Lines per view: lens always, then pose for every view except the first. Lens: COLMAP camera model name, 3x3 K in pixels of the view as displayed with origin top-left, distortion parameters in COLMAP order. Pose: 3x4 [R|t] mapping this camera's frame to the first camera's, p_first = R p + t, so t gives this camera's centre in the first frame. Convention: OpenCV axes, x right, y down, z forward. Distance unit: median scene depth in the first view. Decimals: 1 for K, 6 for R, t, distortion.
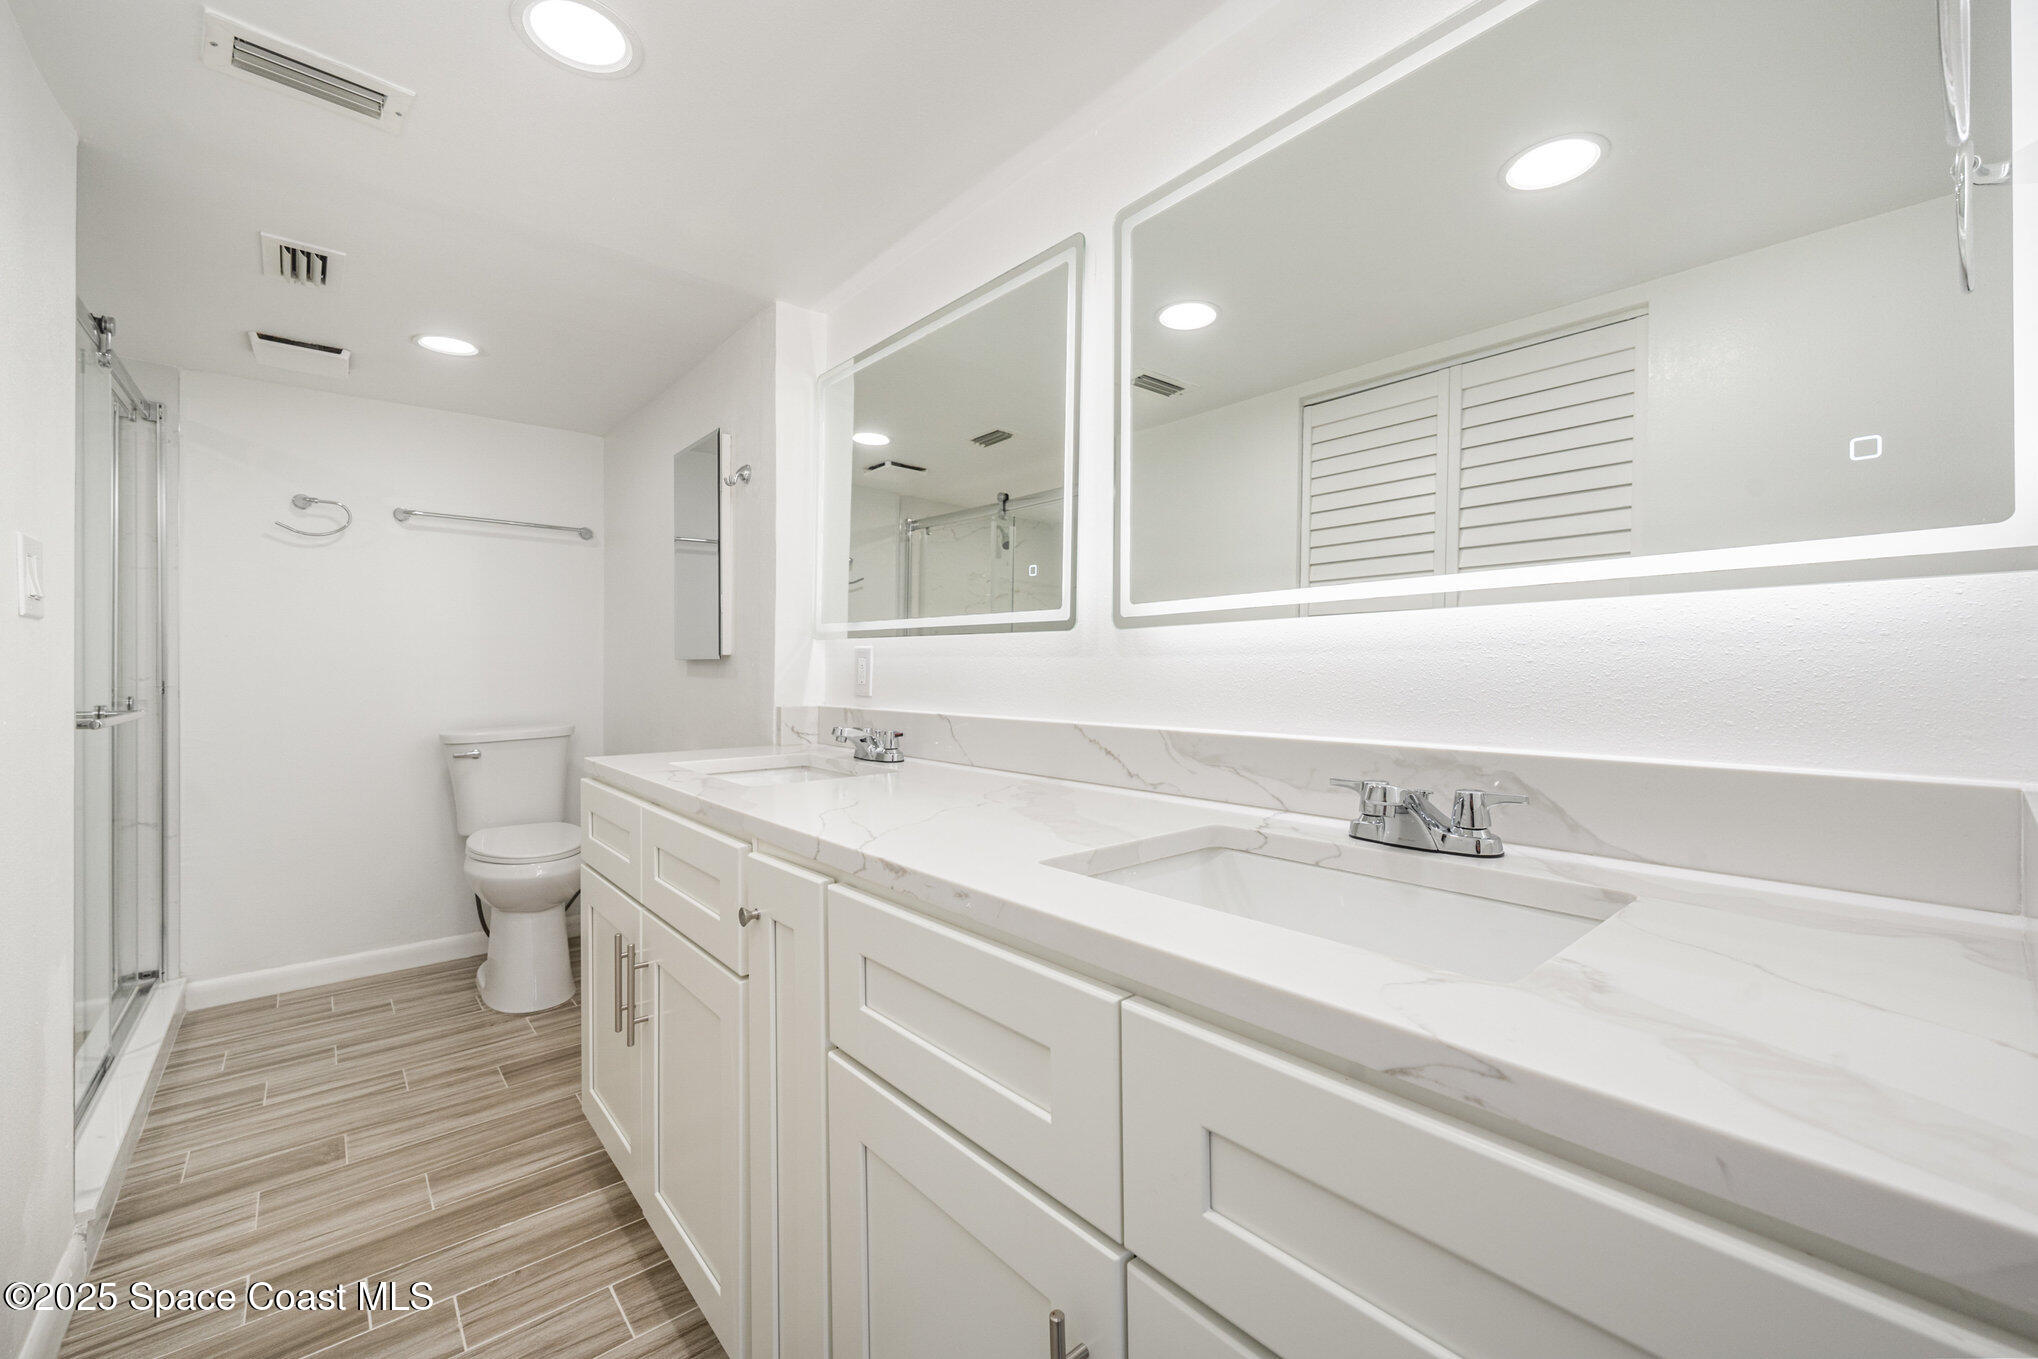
lens RADIAL K [[820.4, 0, 1004.6], [0, 820.4, 676.0], [0, 0, 1]] dist [0.007023, 0.000187]
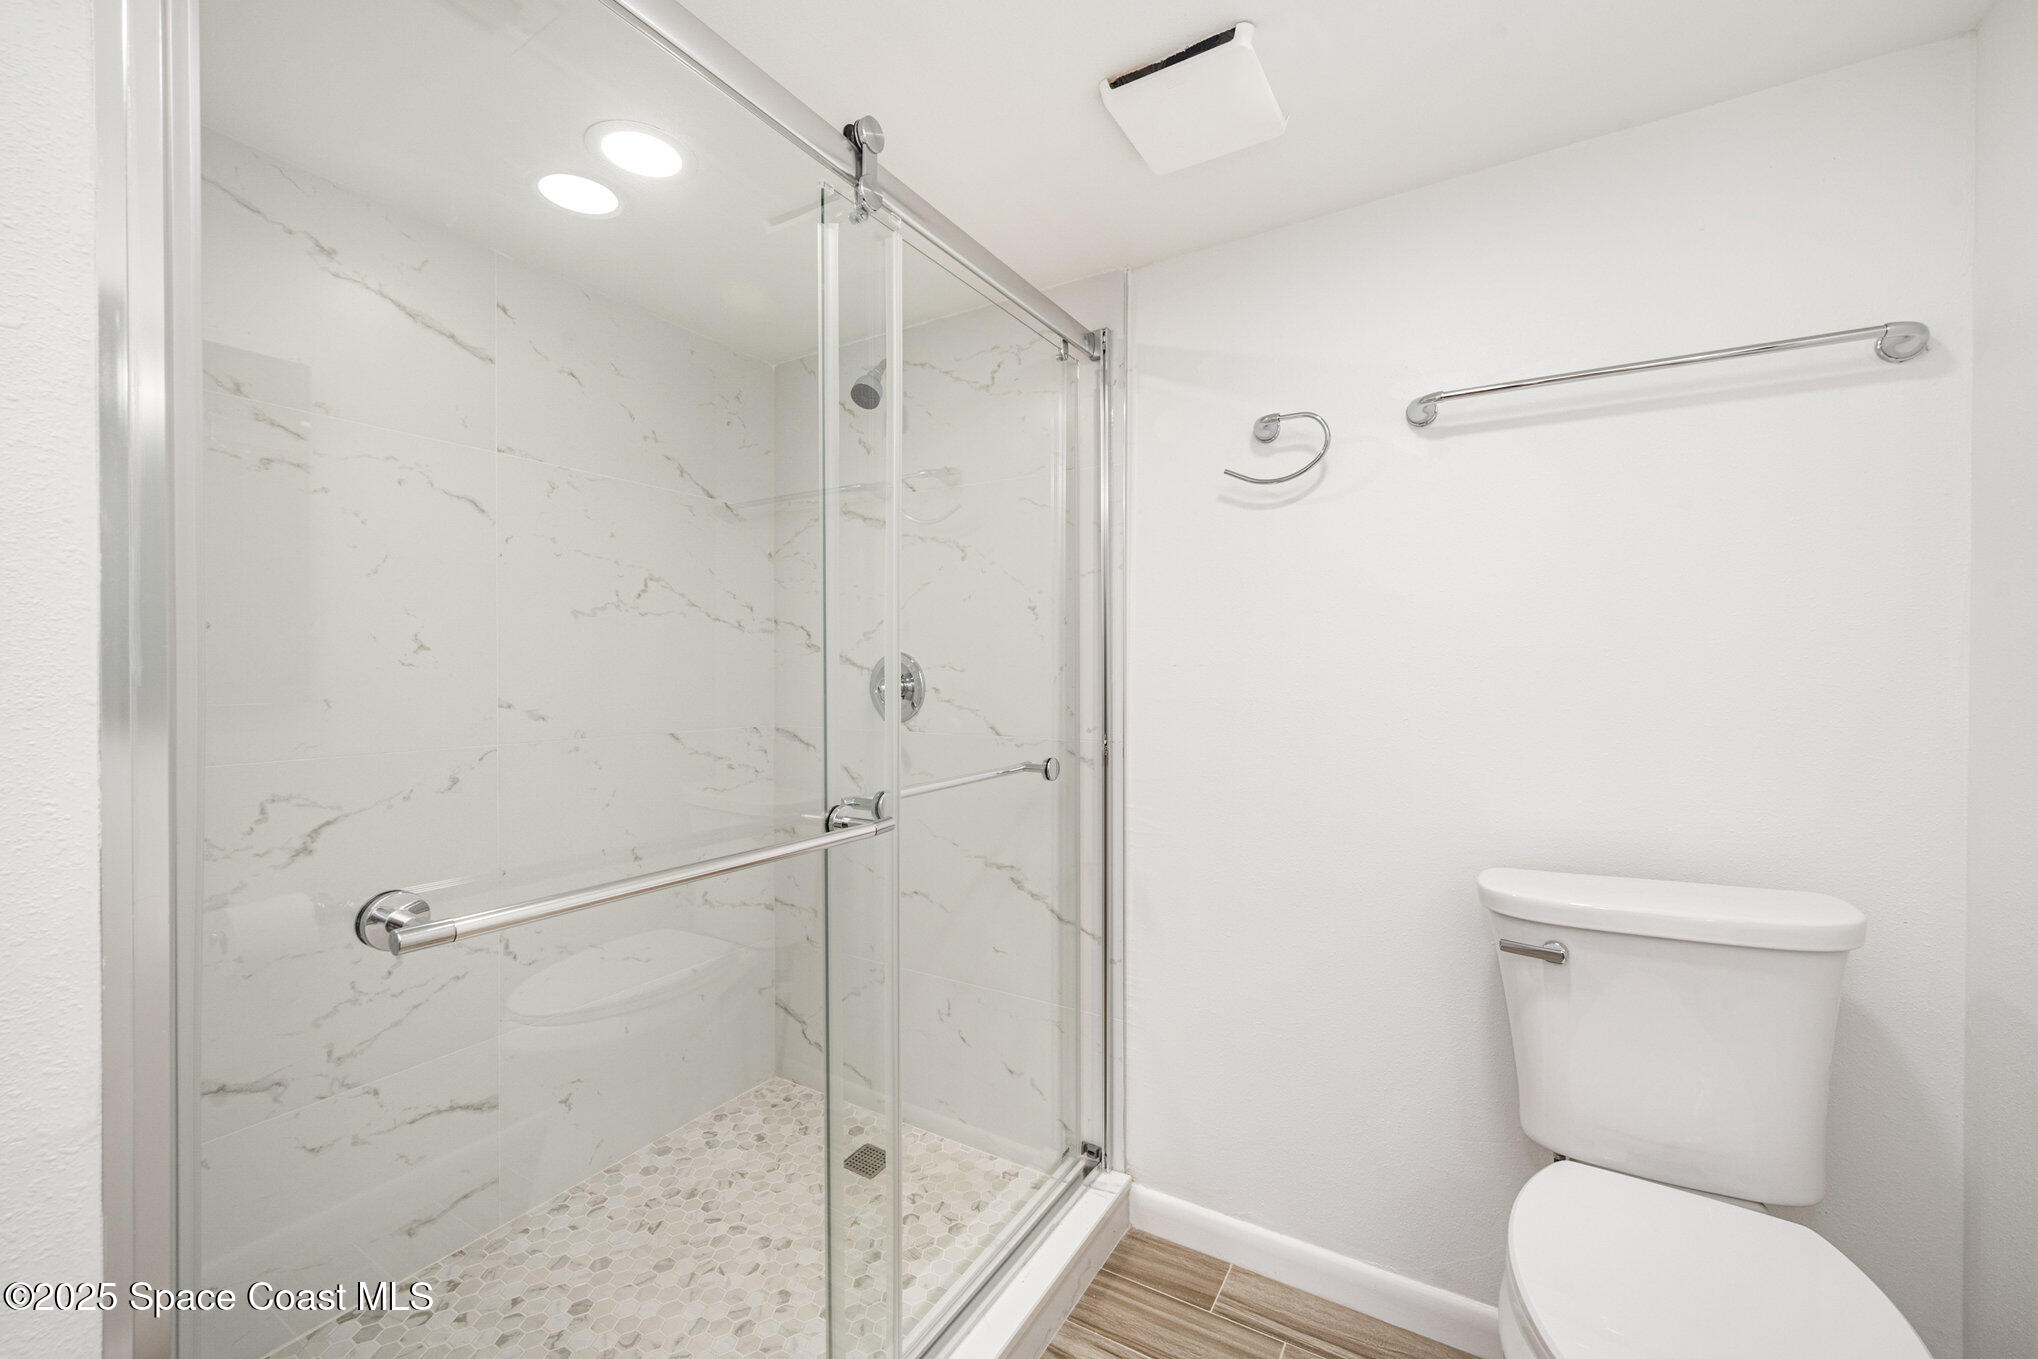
lens RADIAL K [[820.4, 0, 1004.6], [0, 820.4, 676.0], [0, 0, 1]] dist [0.007023, 0.000187]
pose [[0.326371, 0.004160, -0.945233, -0.393961], [-0.001655, 0.999991, 0.003829, -0.043790], [0.945240, 0.000315, 0.326375, 0.687025]]
